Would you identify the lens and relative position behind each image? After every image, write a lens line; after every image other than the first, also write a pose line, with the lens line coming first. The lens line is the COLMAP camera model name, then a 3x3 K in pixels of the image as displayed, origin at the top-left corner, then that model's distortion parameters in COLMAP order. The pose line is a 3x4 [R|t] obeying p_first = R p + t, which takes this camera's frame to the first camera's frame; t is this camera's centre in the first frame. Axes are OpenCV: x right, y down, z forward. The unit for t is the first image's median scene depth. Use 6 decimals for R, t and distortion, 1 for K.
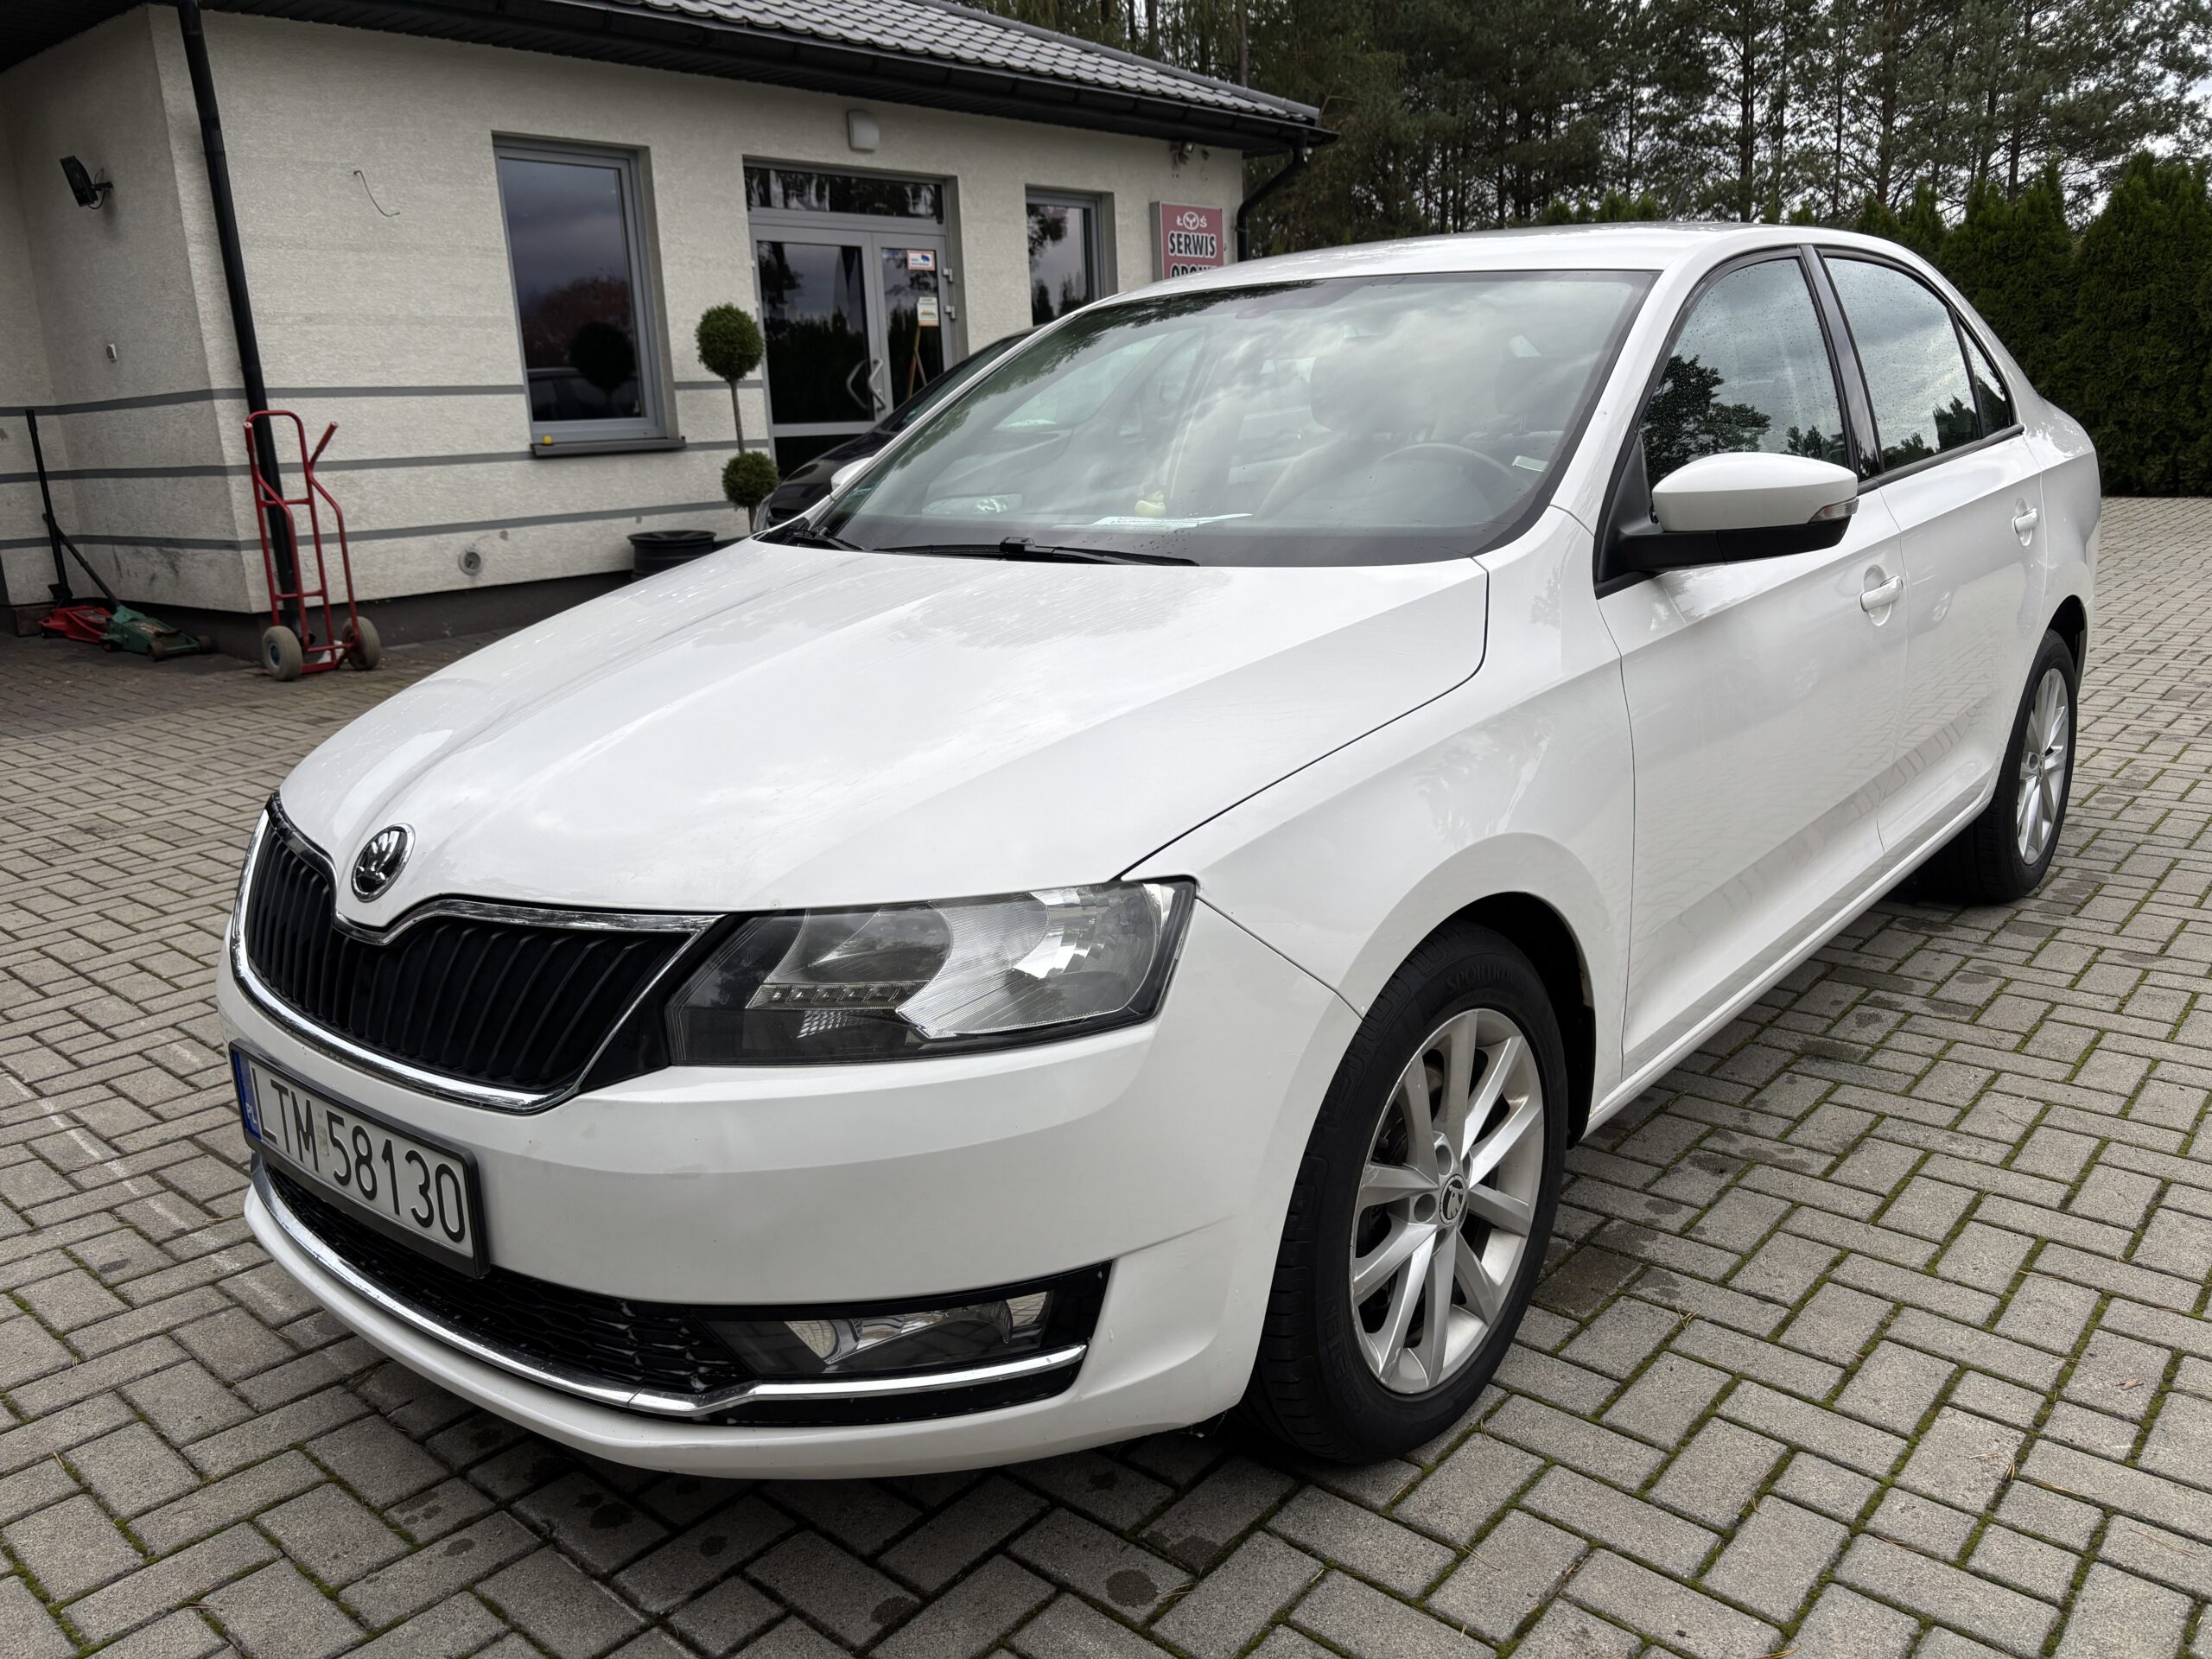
lens RADIAL K [[1646.7, 0, 1127.5], [0, 1646.7, 852.3], [0, 0, 1]] dist [0.031663, -0.013556]
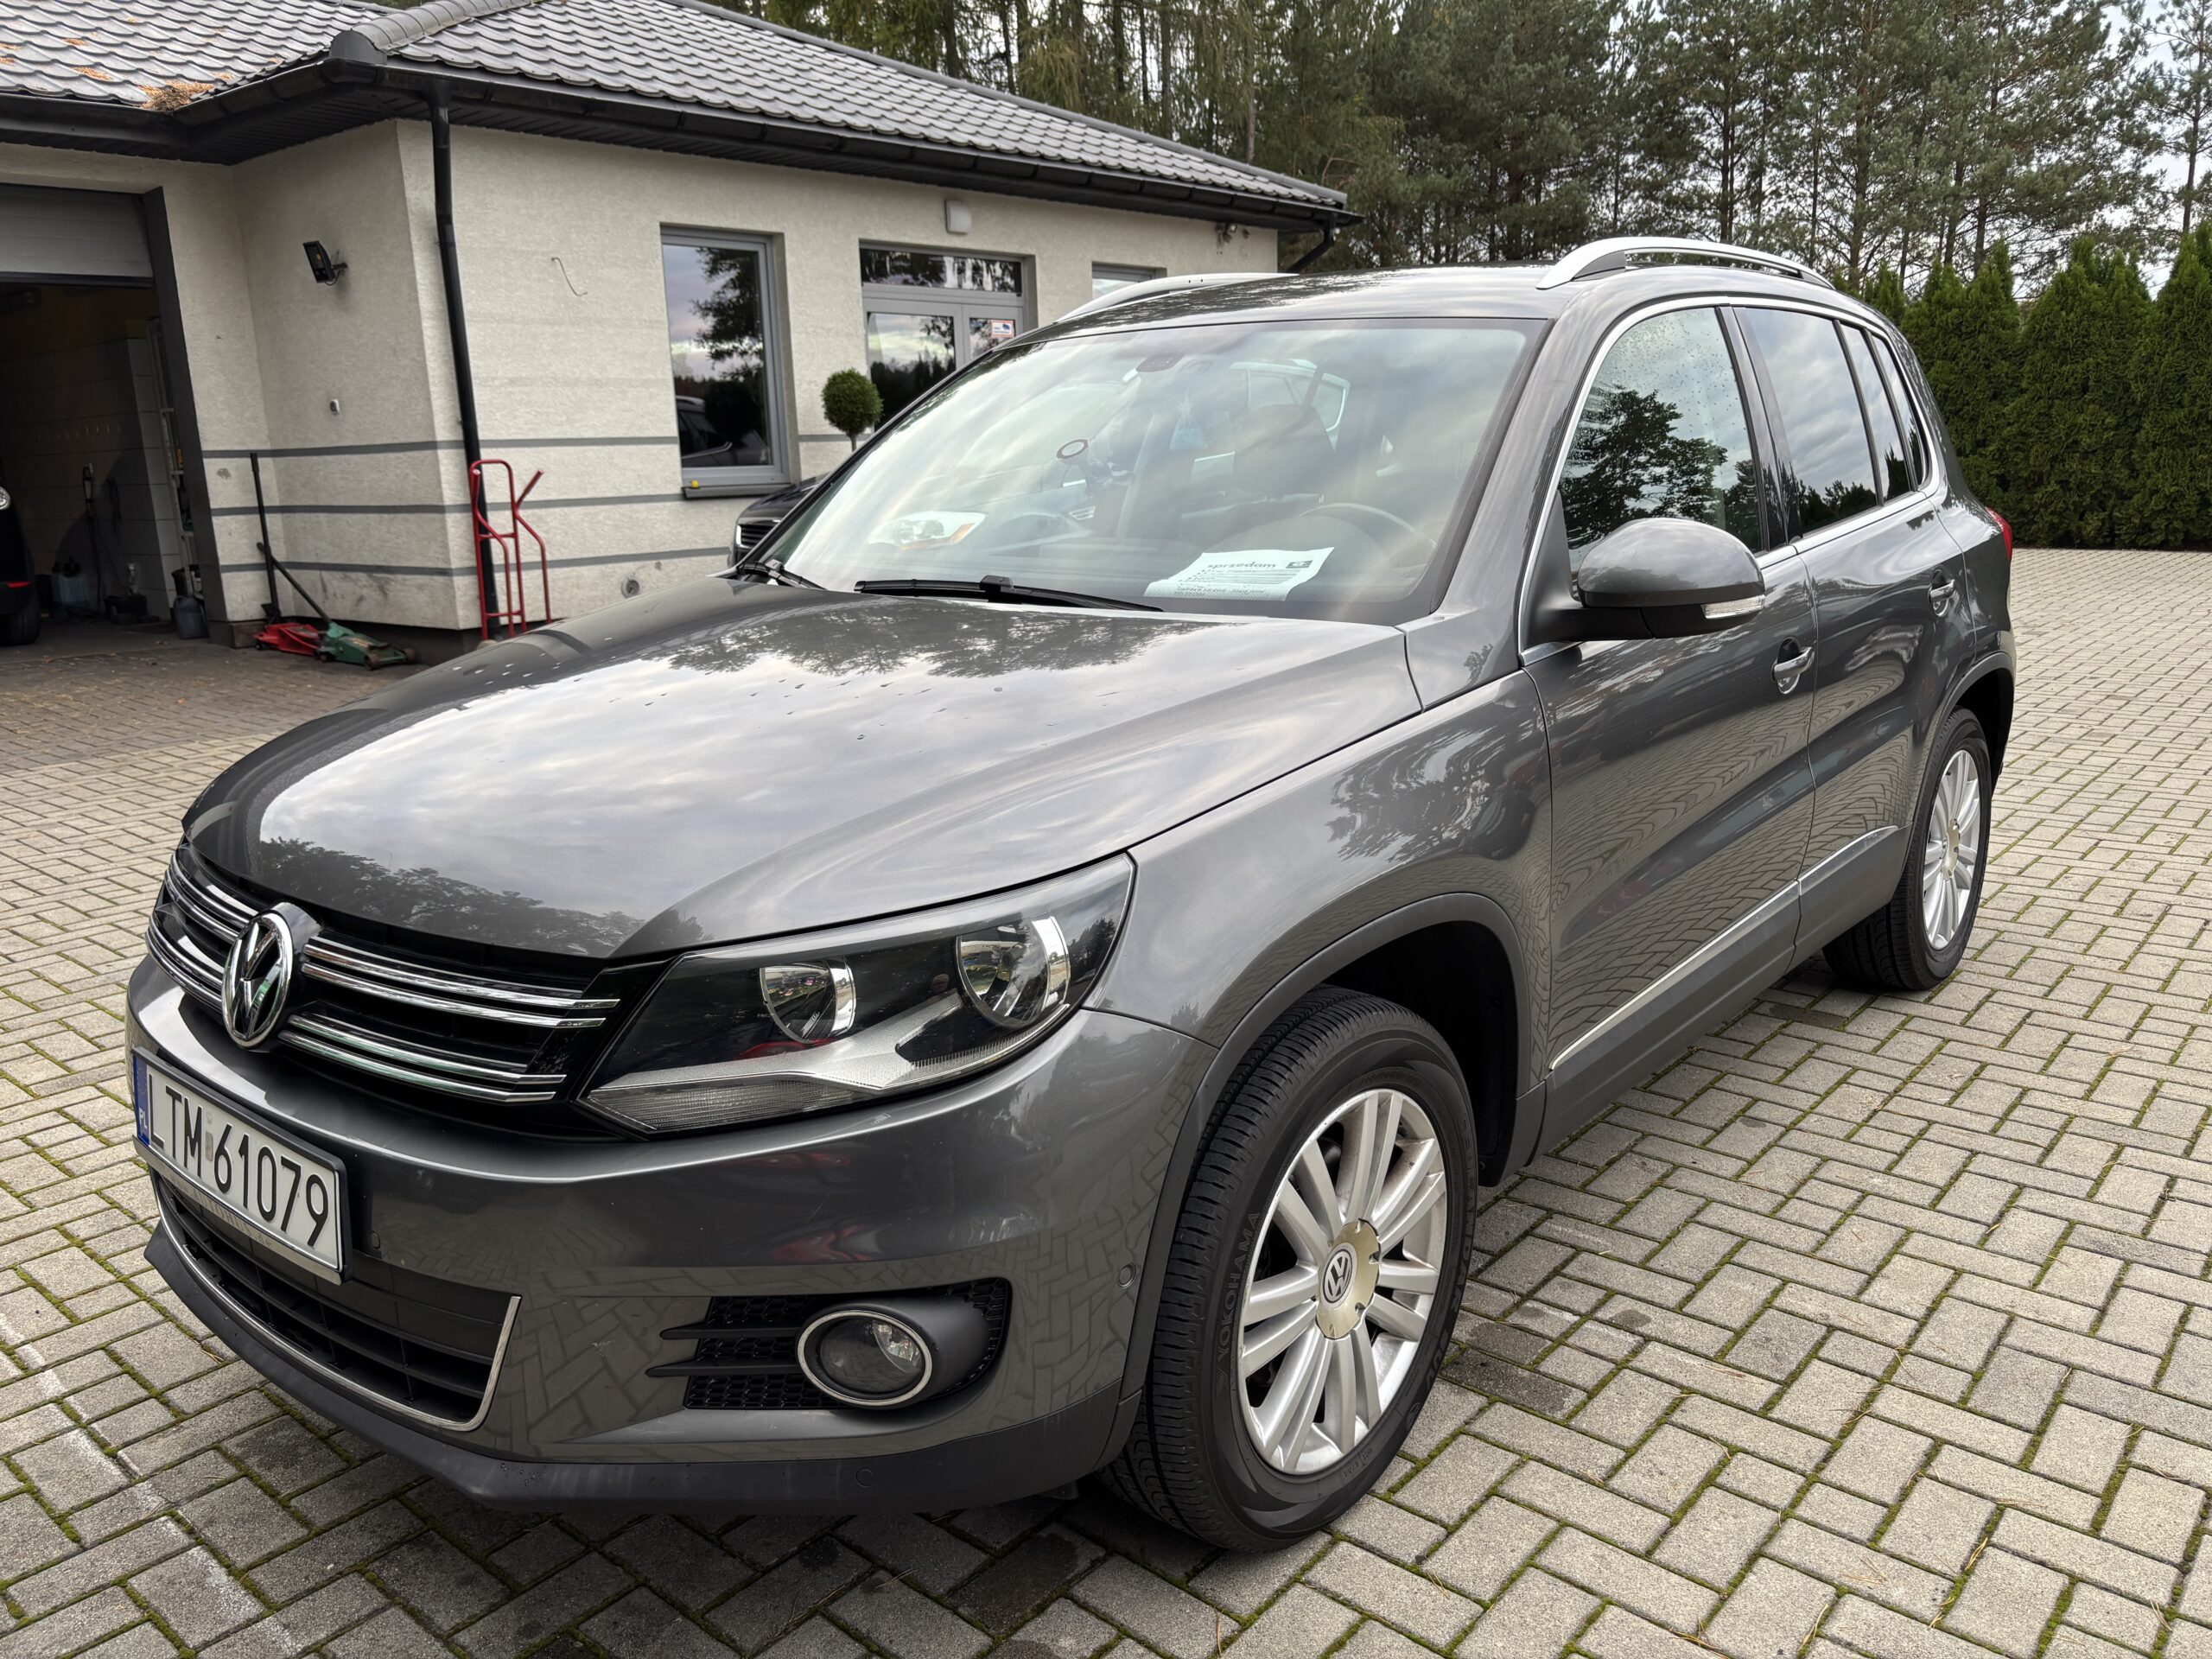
lens RADIAL K [[1646.7, 0, 1118.0], [0, 1646.7, 870.5], [0, 0, 1]] dist [0.031663, -0.013556]
pose [[0.999905, 0.011025, 0.008226, -0.050067], [-0.010931, 0.999875, -0.011388, 0.025681], [-0.008351, 0.011297, 0.999901, -0.128895]]
